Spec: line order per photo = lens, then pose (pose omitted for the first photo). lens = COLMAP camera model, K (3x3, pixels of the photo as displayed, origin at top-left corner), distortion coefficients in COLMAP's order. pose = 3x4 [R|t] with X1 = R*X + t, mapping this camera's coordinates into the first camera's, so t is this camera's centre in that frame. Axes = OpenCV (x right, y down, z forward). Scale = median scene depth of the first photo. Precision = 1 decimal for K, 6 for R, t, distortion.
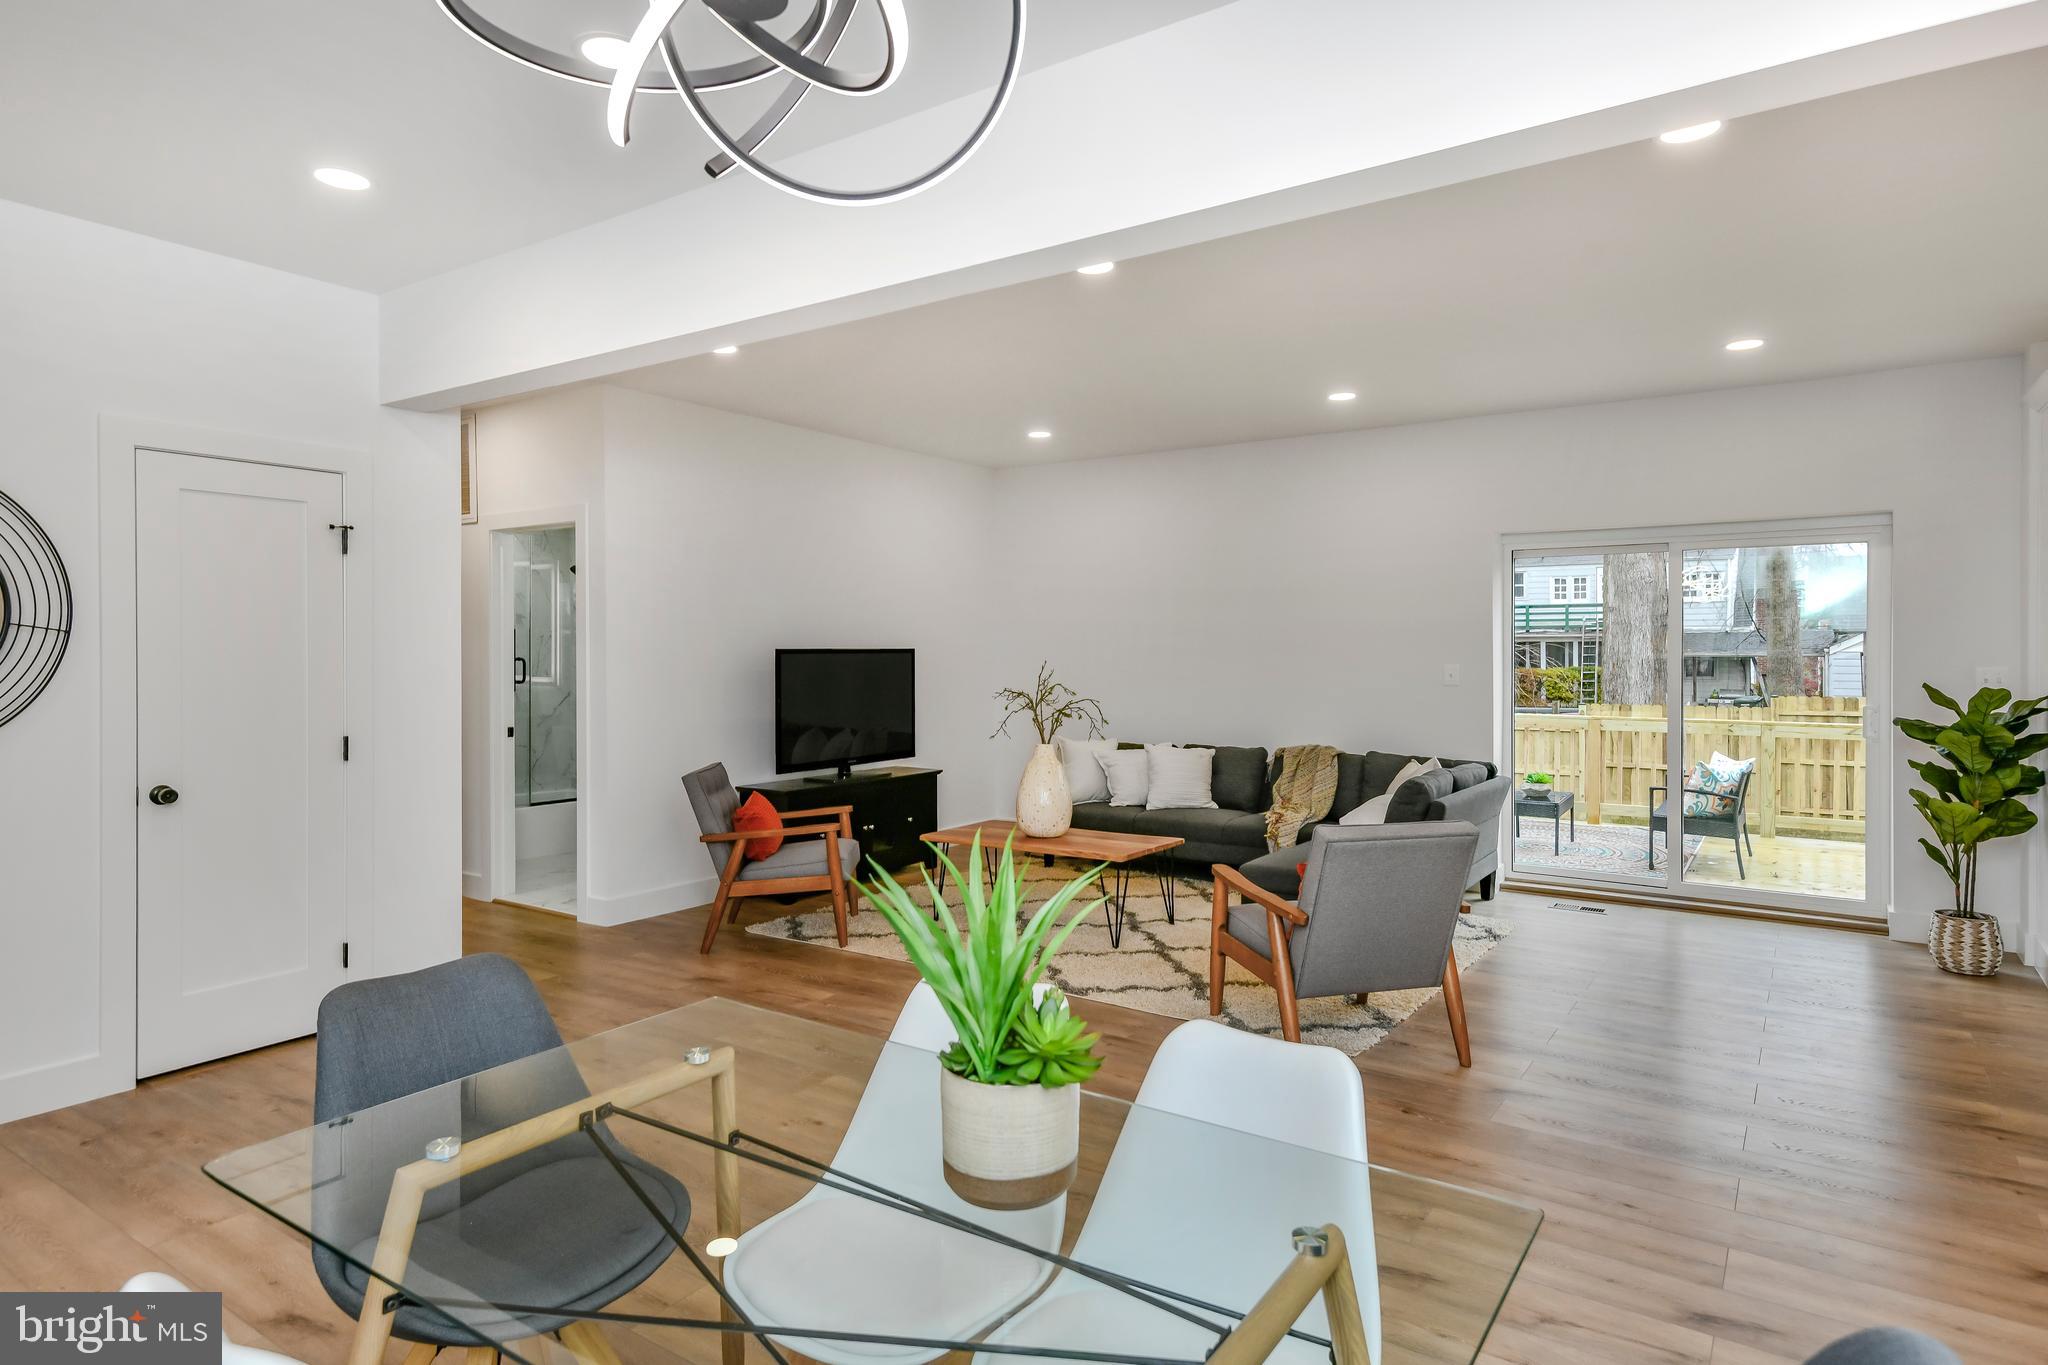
lens RADIAL K [[1124.6, 0, 996.9], [0, 1124.6, 644.8], [0, 0, 1]] dist [0.010709, 0.000973]
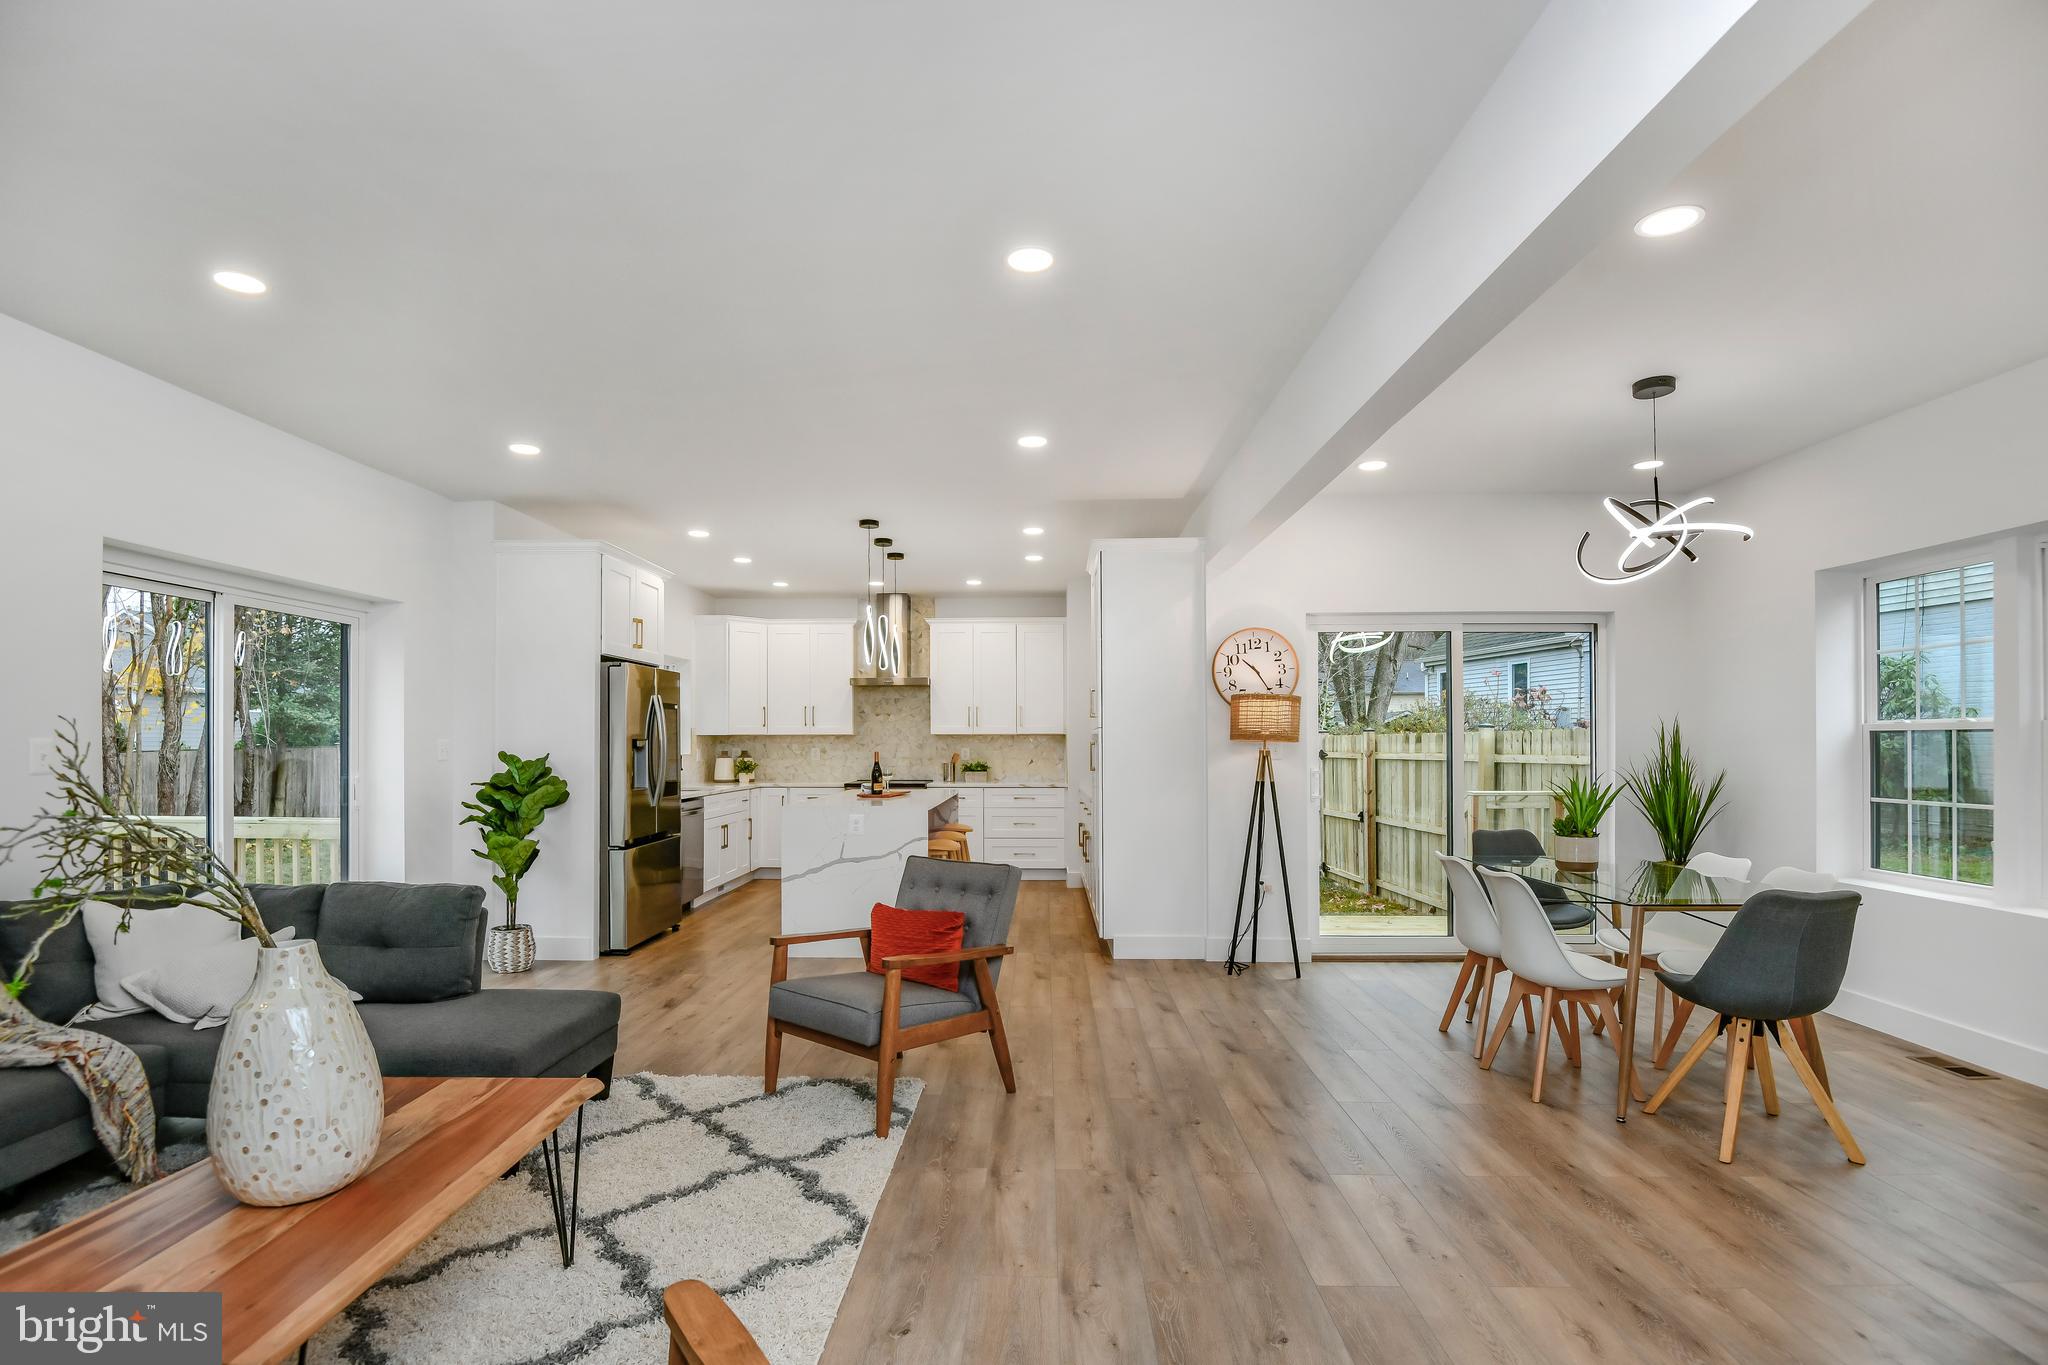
lens RADIAL K [[975.2, 0, 1007.9], [0, 975.2, 733.5], [0, 0, 1]] dist [-0.010888, -0.018527]
pose [[-0.558088, 0.009307, 0.829729, -0.292653], [-0.002067, 0.999918, -0.012606, 0.018452], [-0.829779, -0.008750, -0.558023, 0.819647]]
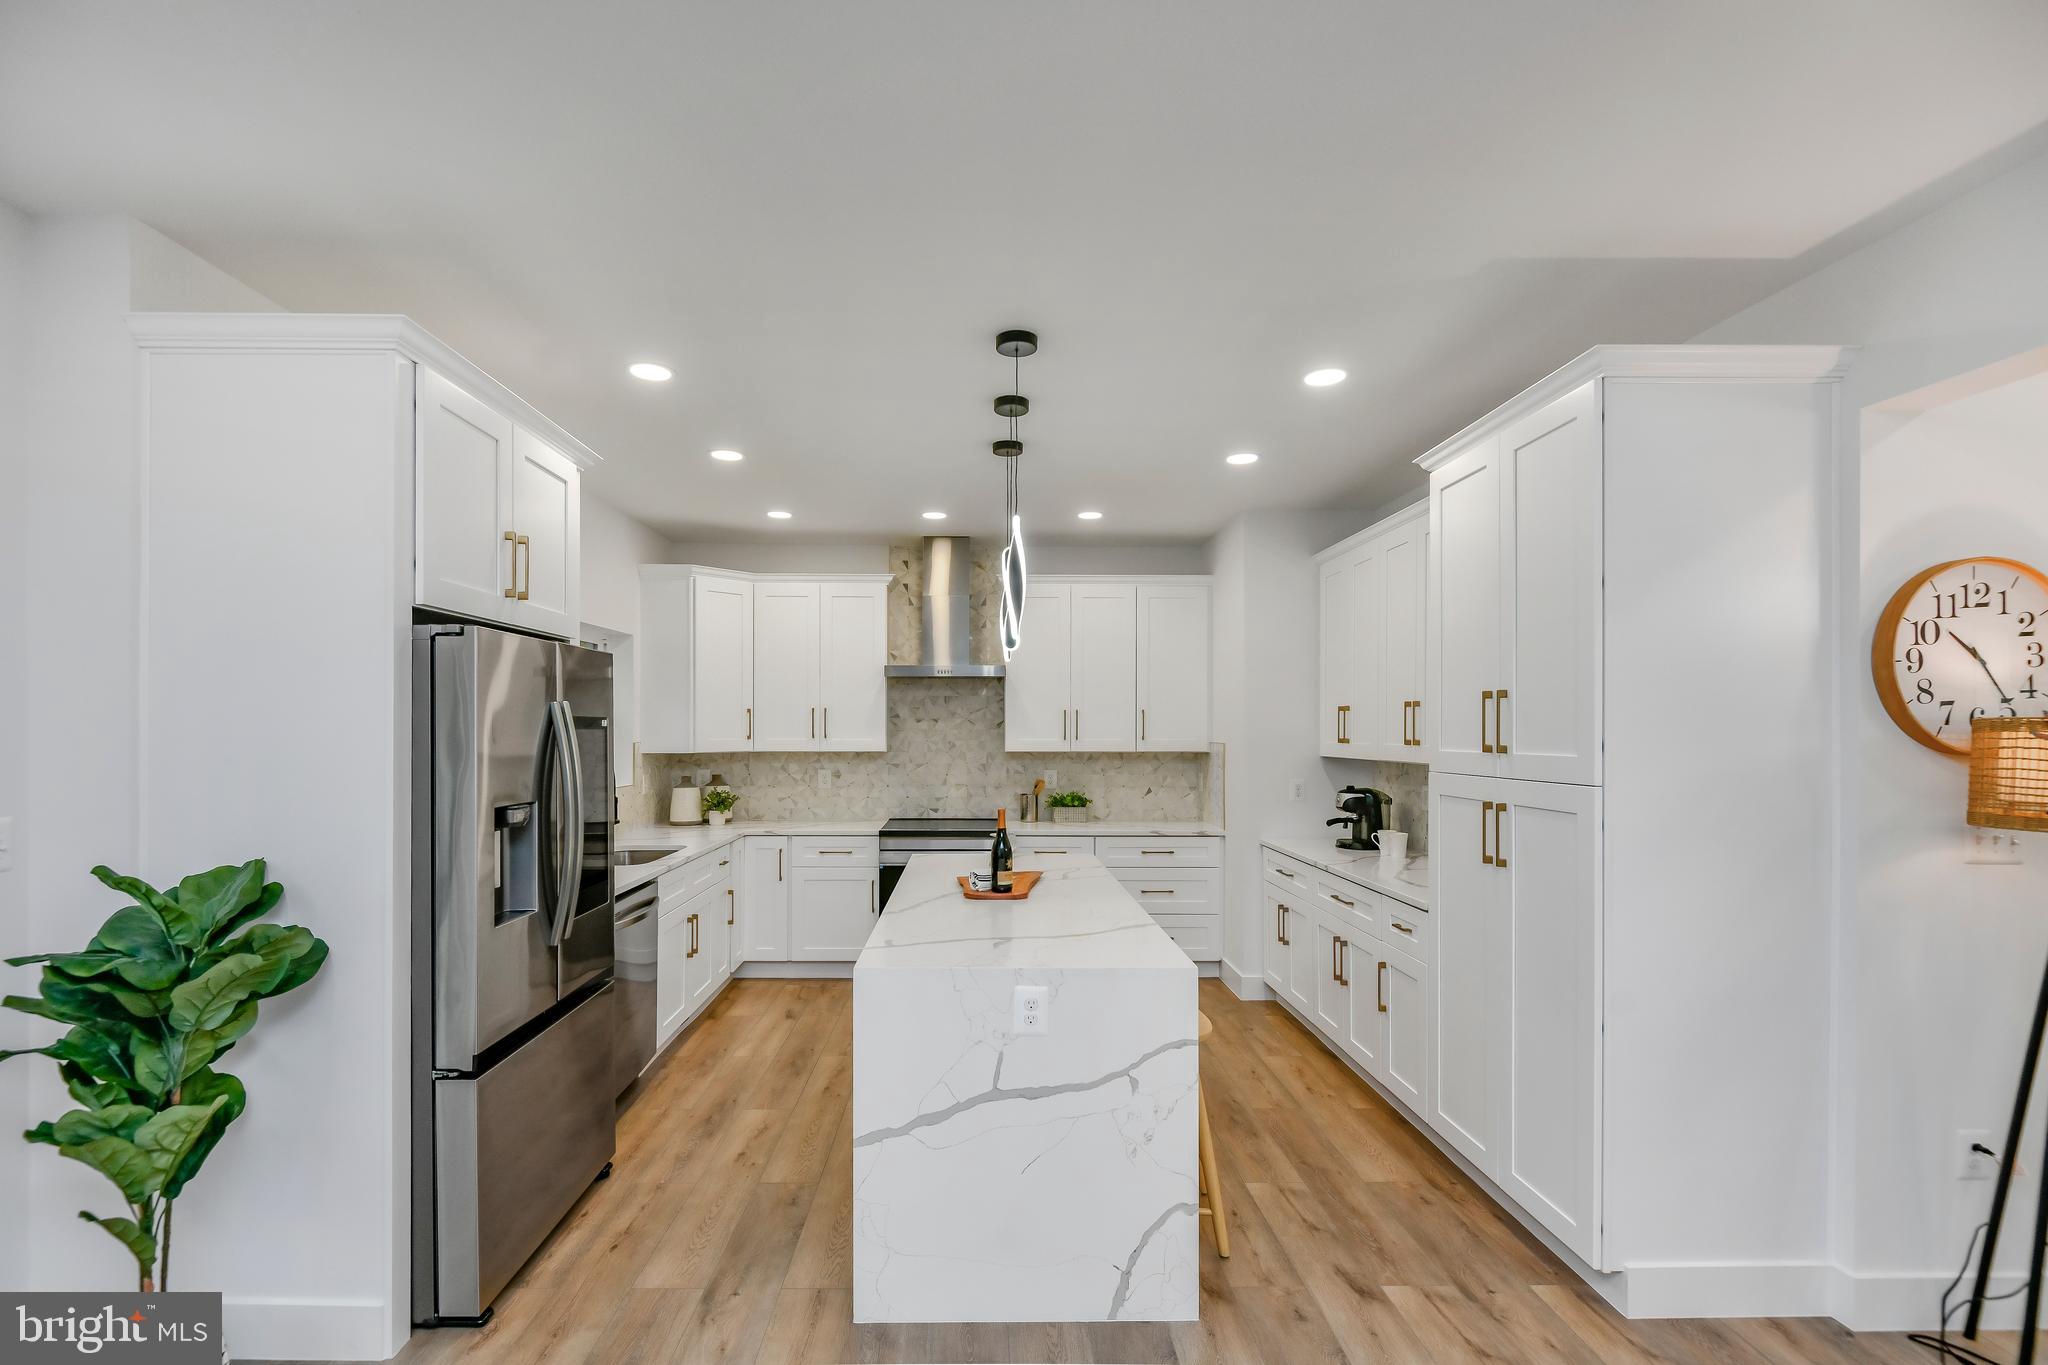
lens RADIAL K [[934.5, 0, 983.7], [0, 934.5, 731.8], [0, 0, 1]] dist [0.014553, -0.011229]
pose [[-0.596213, -0.005972, 0.802804, 0.218483], [-0.006382, 0.999976, 0.002699, -0.017570], [-0.802801, -0.003514, -0.596237, 0.676964]]
